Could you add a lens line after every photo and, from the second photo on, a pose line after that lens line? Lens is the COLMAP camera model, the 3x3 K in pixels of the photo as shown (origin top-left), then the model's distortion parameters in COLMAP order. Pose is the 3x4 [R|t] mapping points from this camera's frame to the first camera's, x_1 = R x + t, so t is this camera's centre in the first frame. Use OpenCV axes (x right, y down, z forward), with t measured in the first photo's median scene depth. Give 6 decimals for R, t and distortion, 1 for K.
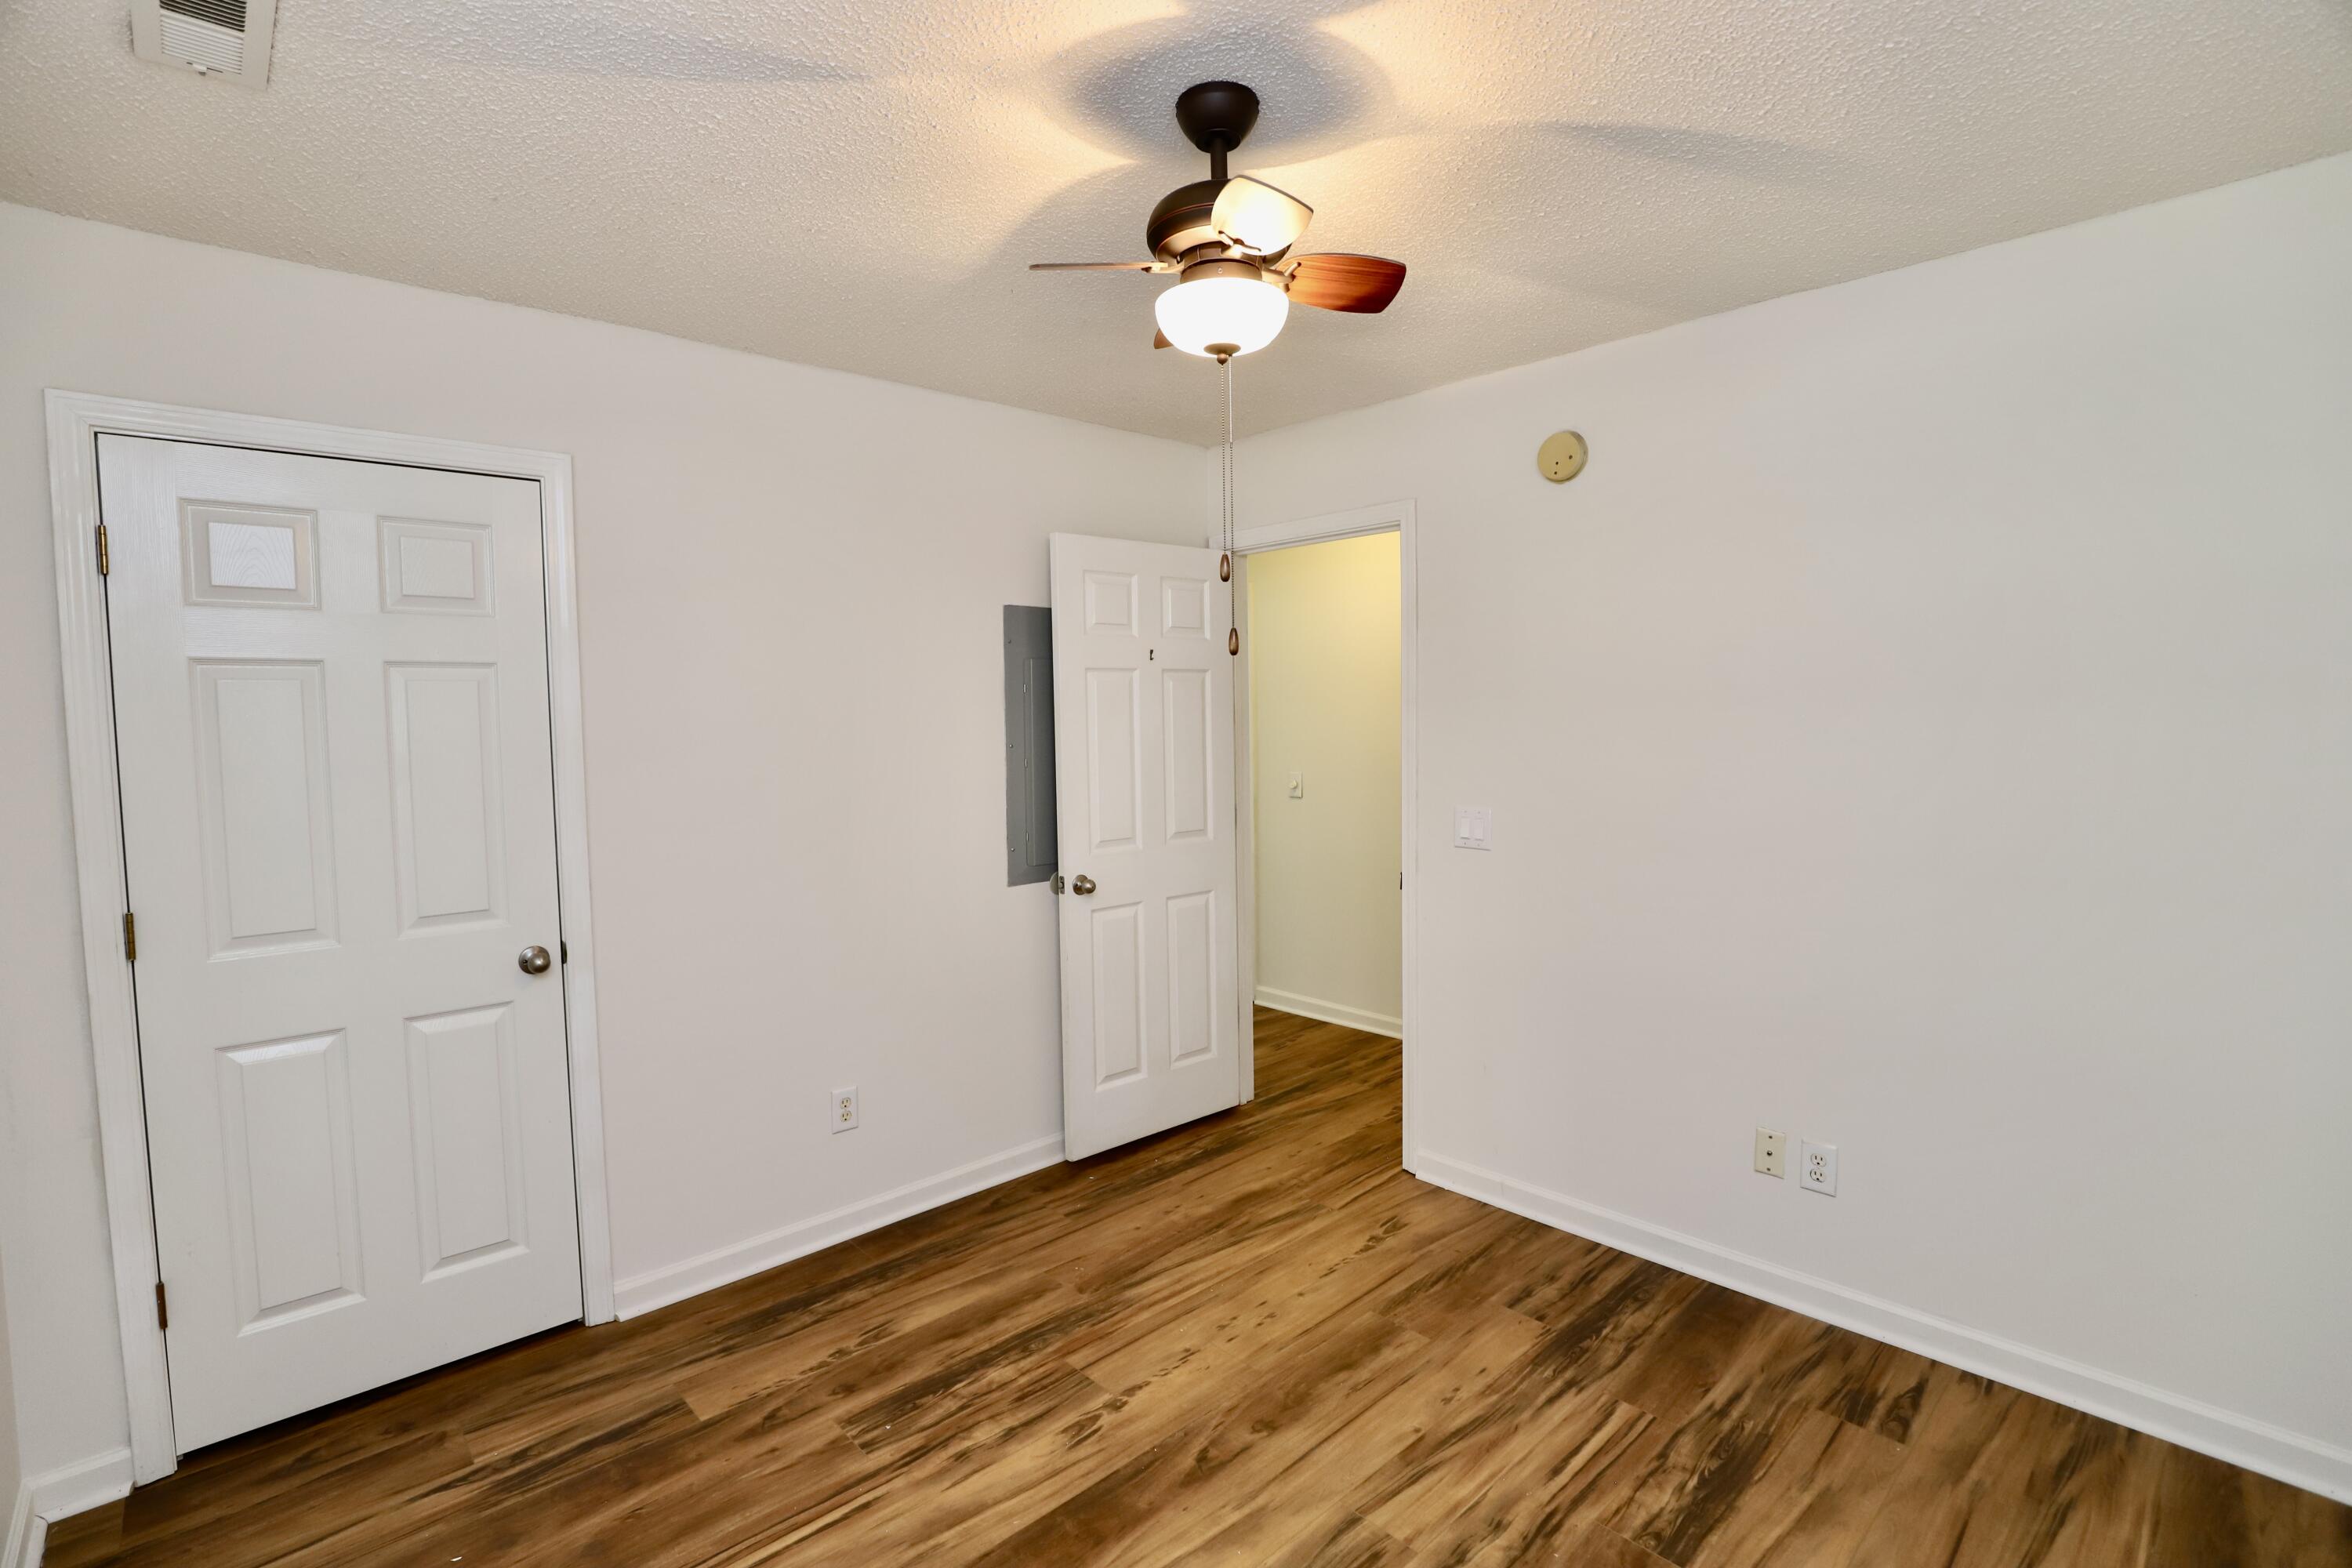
lens RADIAL K [[1094.8, 0, 1170.4], [0, 1094.8, 775.3], [0, 0, 1]] dist [-0.038483, 0.010474]
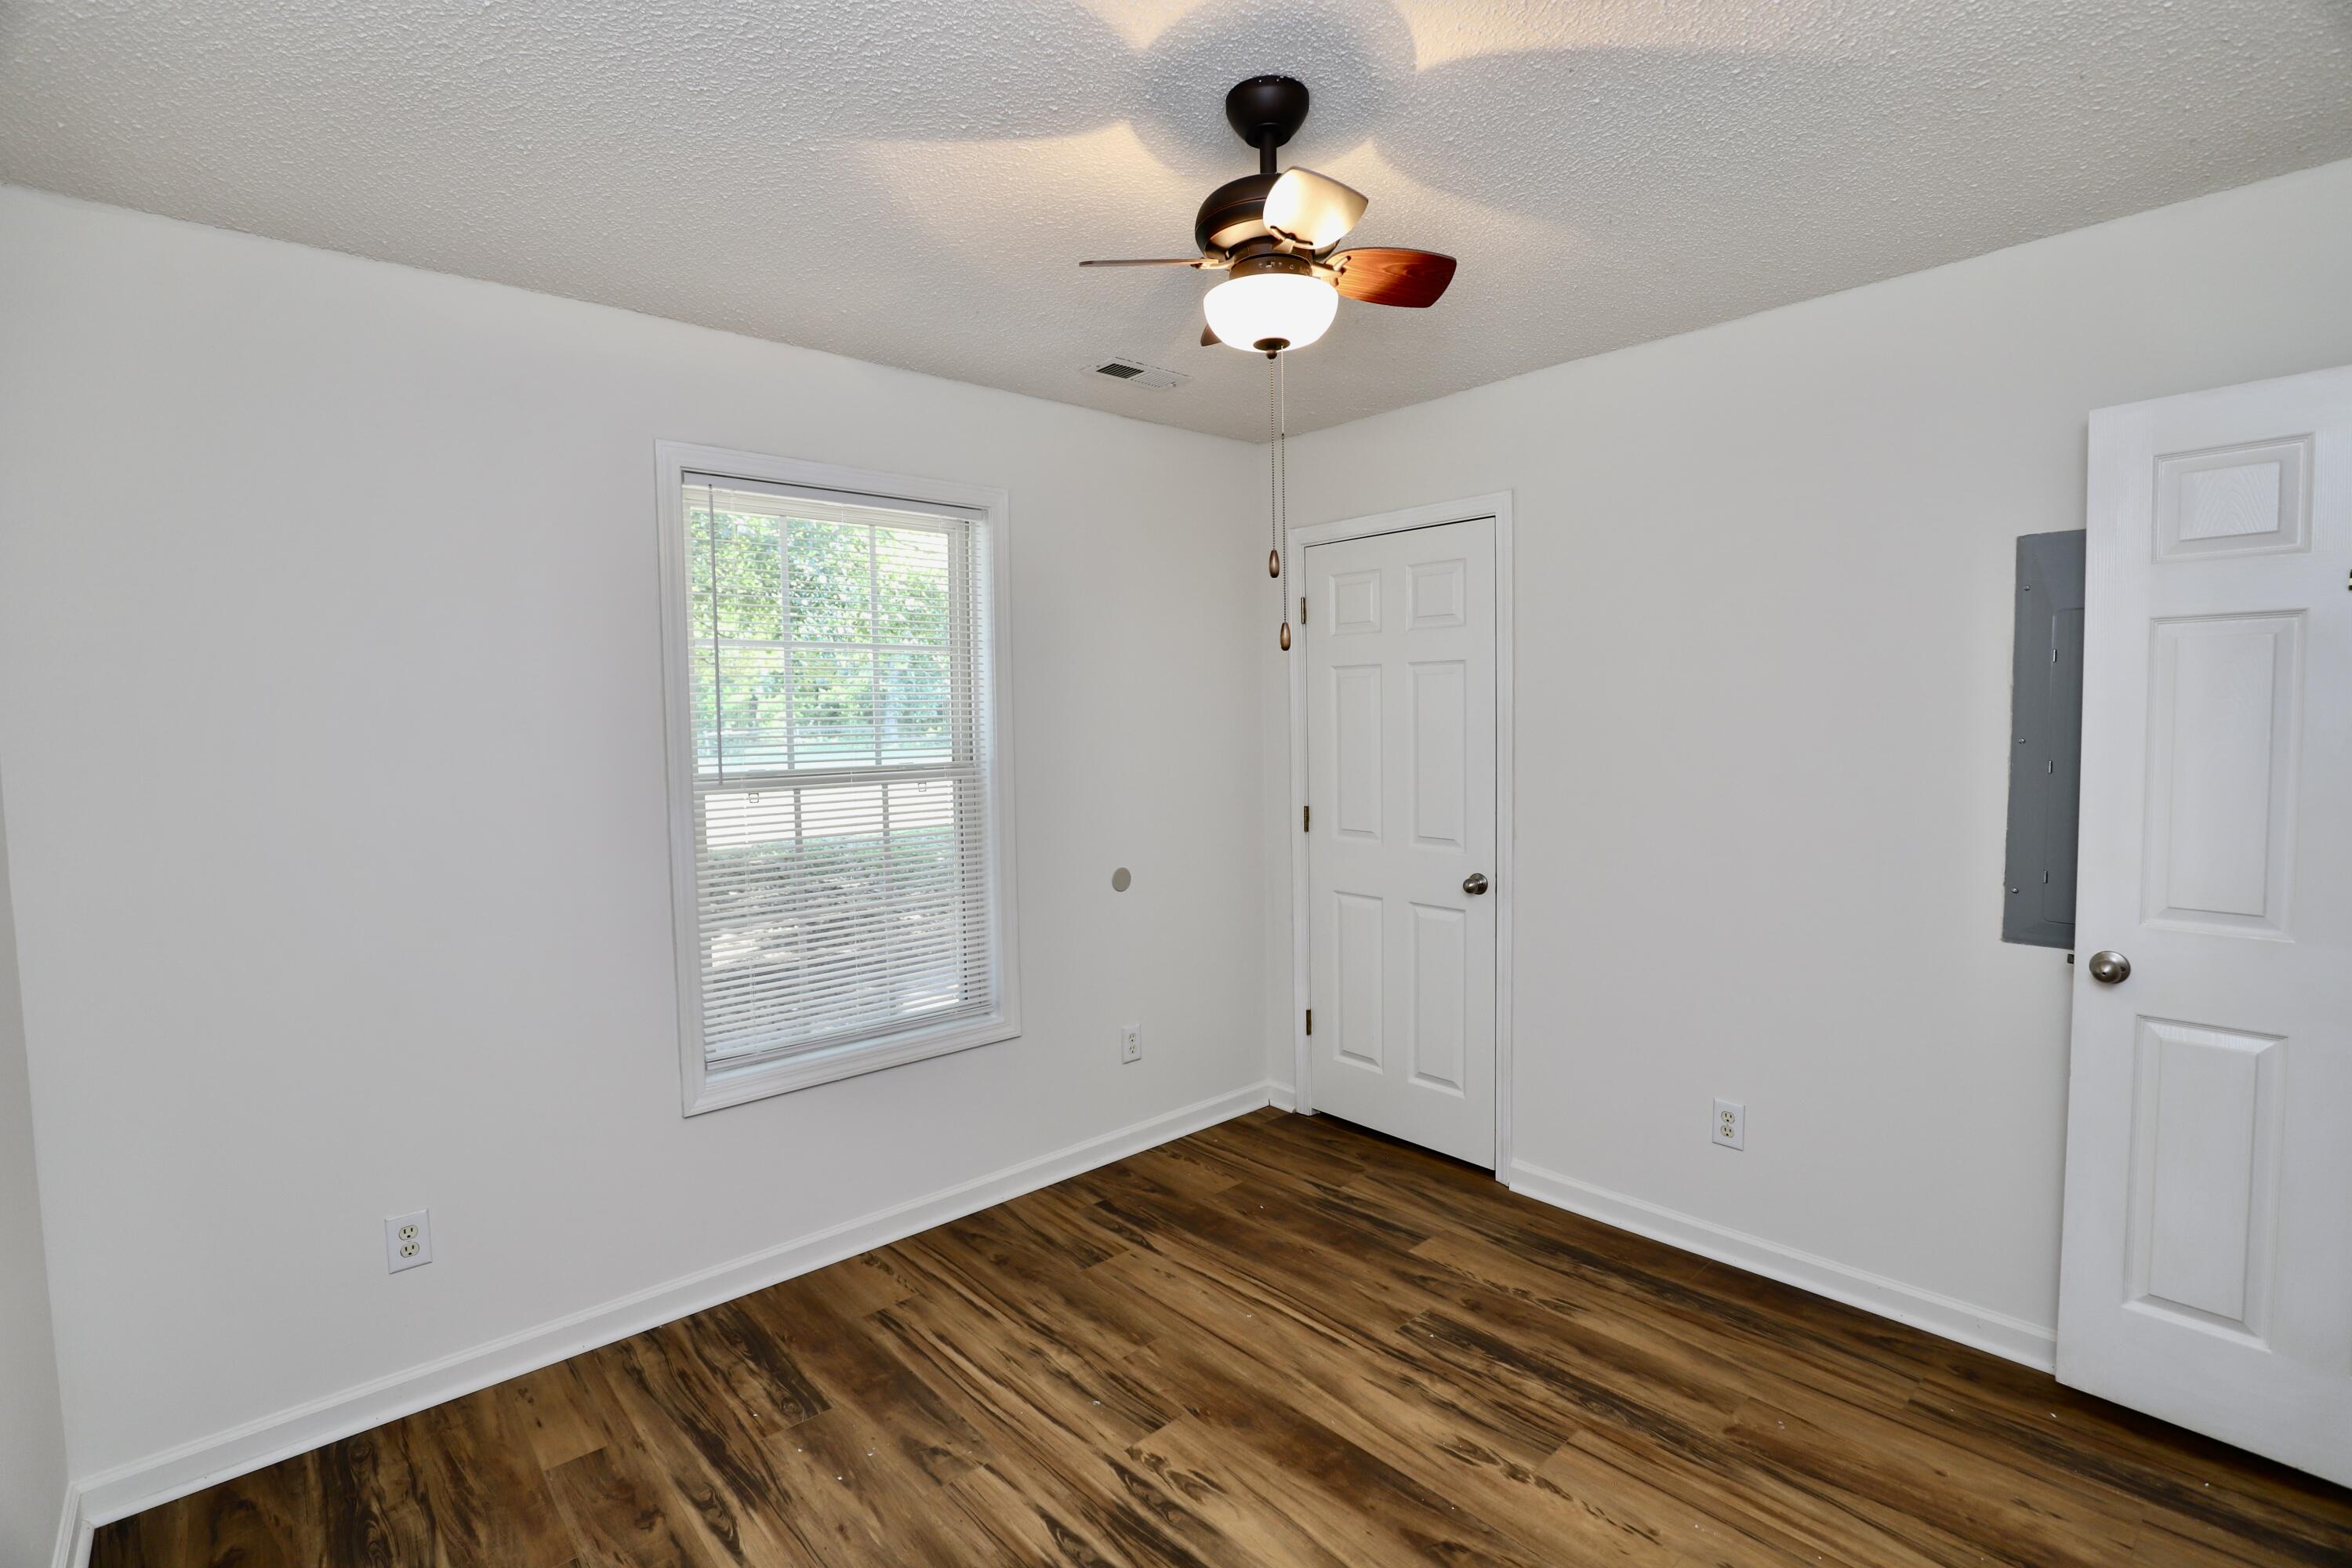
lens RADIAL K [[1094.8, 0, 1170.4], [0, 1094.8, 775.3], [0, 0, 1]] dist [-0.038483, 0.010474]
pose [[-0.029819, 0.075310, -0.996714, 0.767867], [-0.038284, 0.996340, 0.076427, -0.050599], [0.998822, 0.040437, -0.026827, 0.680362]]
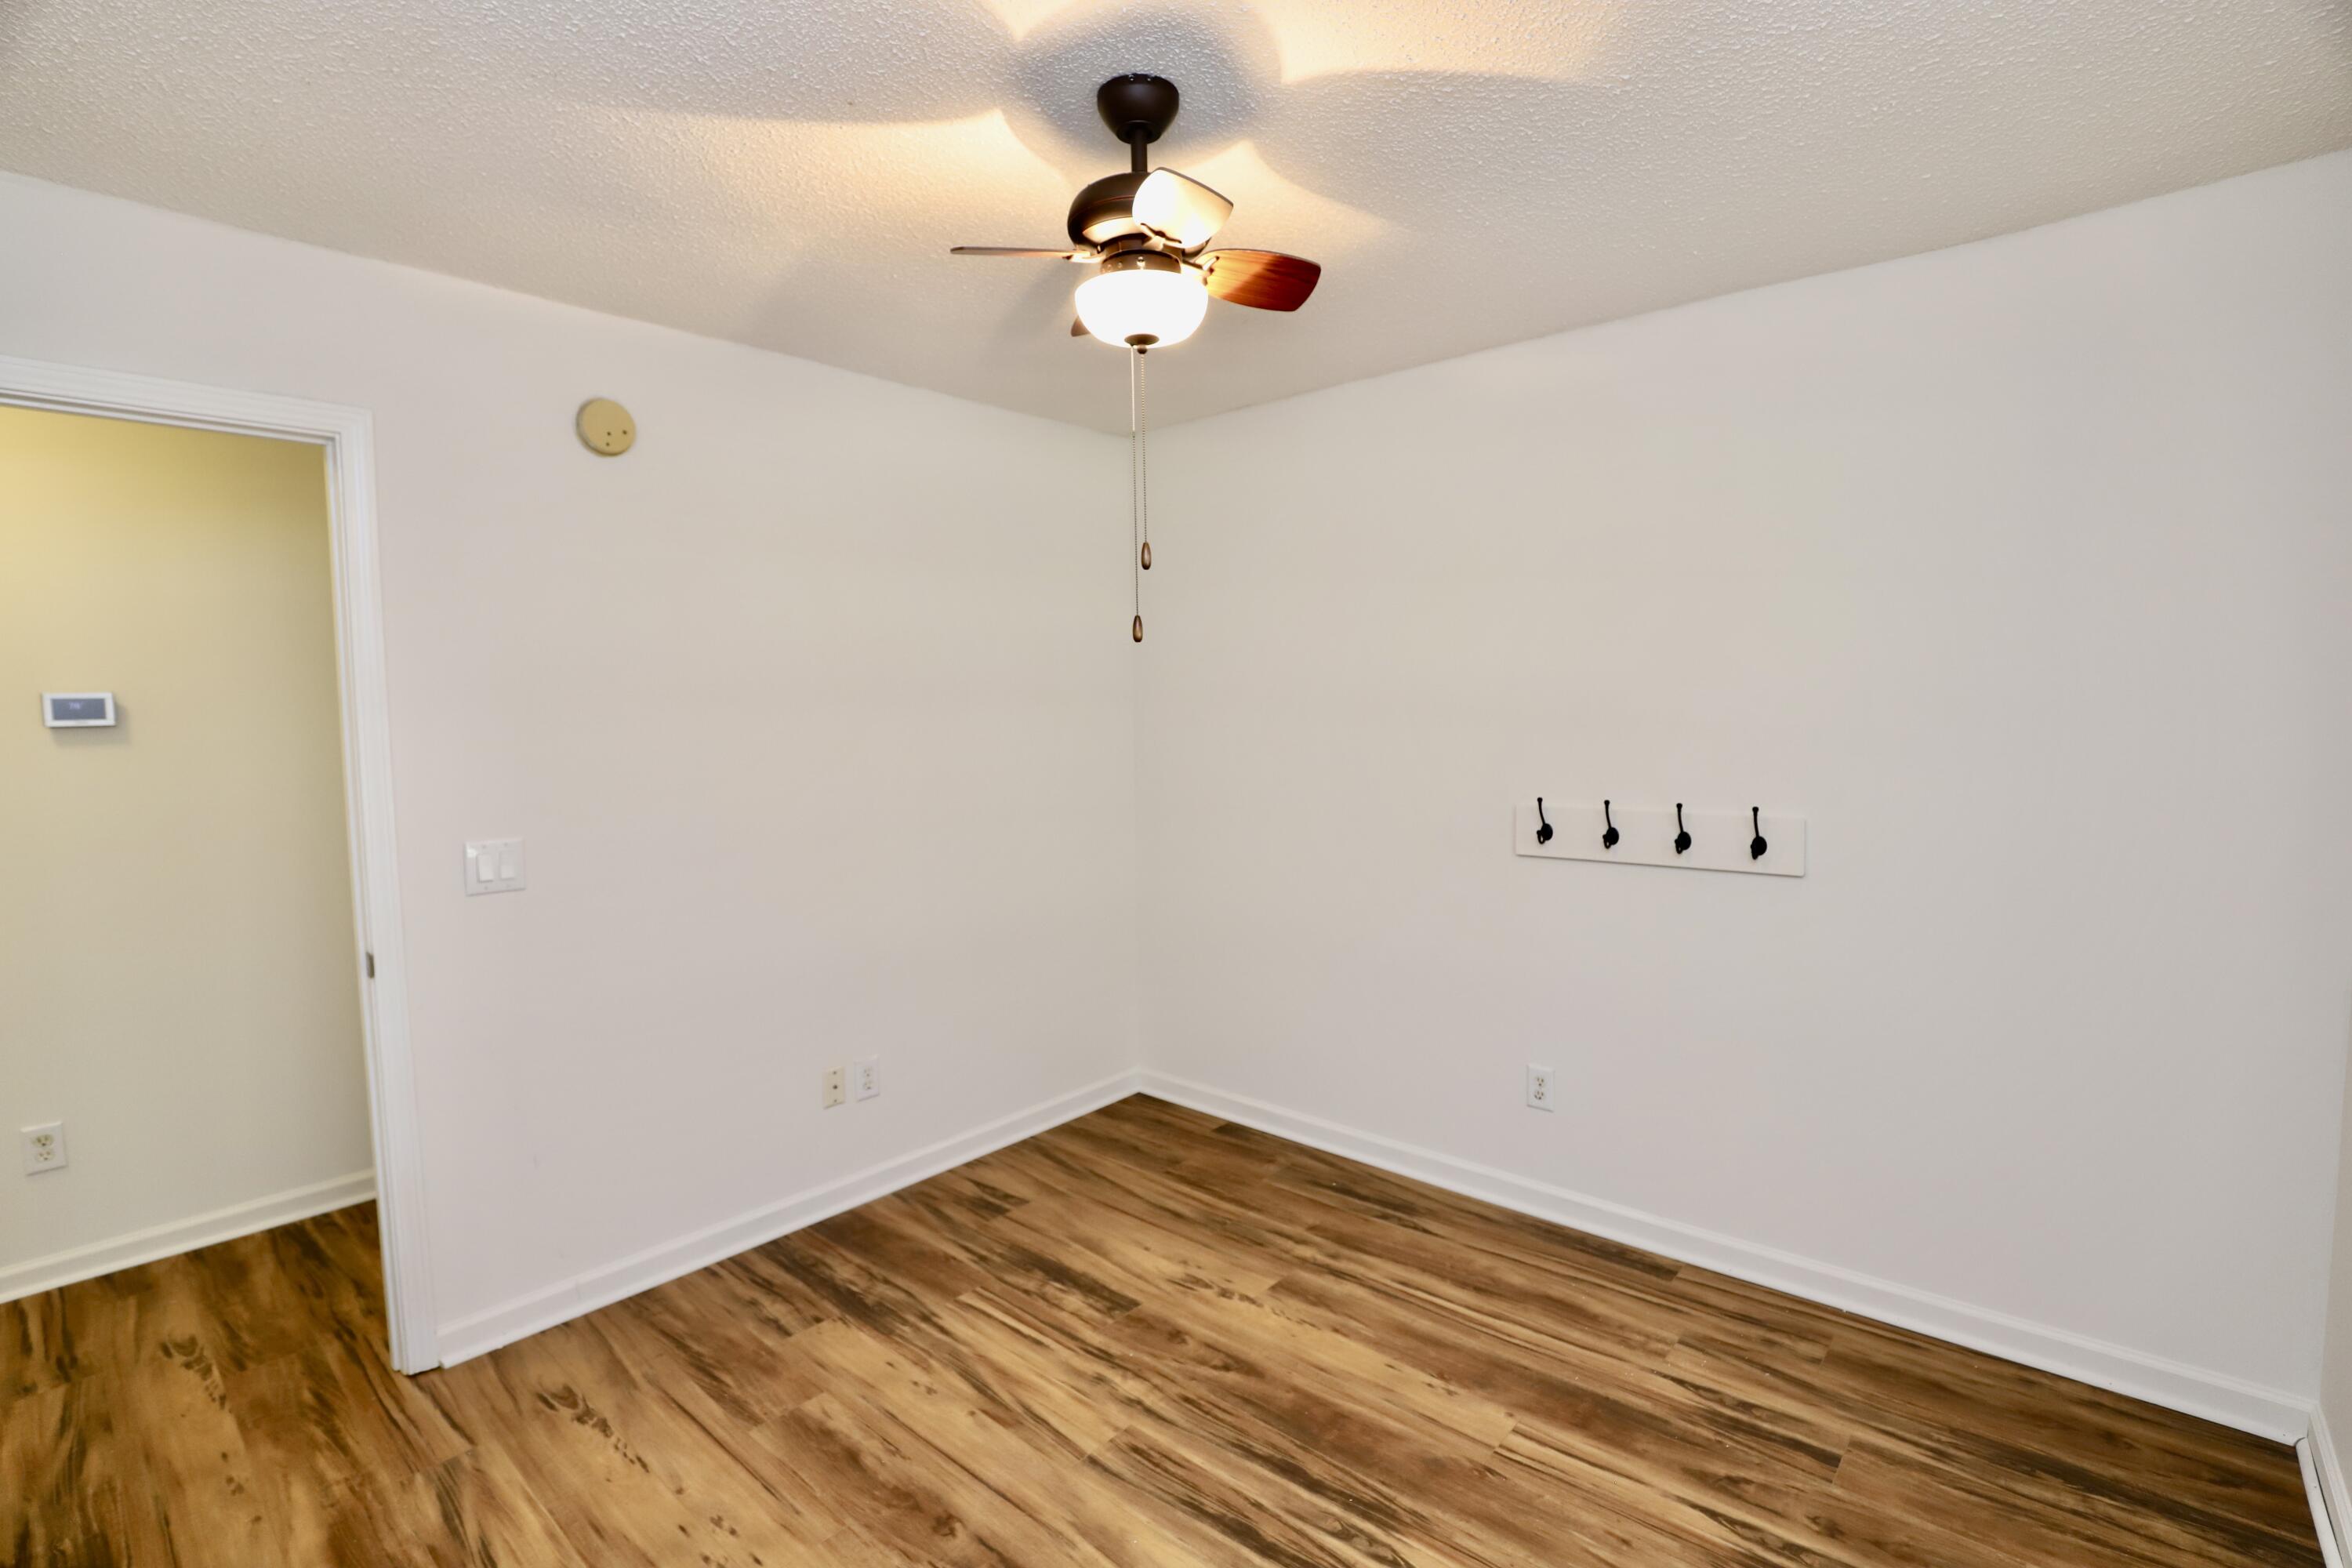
lens RADIAL K [[1094.8, 0, 1170.4], [0, 1094.8, 775.3], [0, 0, 1]] dist [-0.038483, 0.010474]
pose [[-0.100891, -0.050283, 0.993626, -0.703289], [0.075578, 0.995449, 0.058049, -0.031777], [-0.992023, 0.080953, -0.096631, 0.791108]]
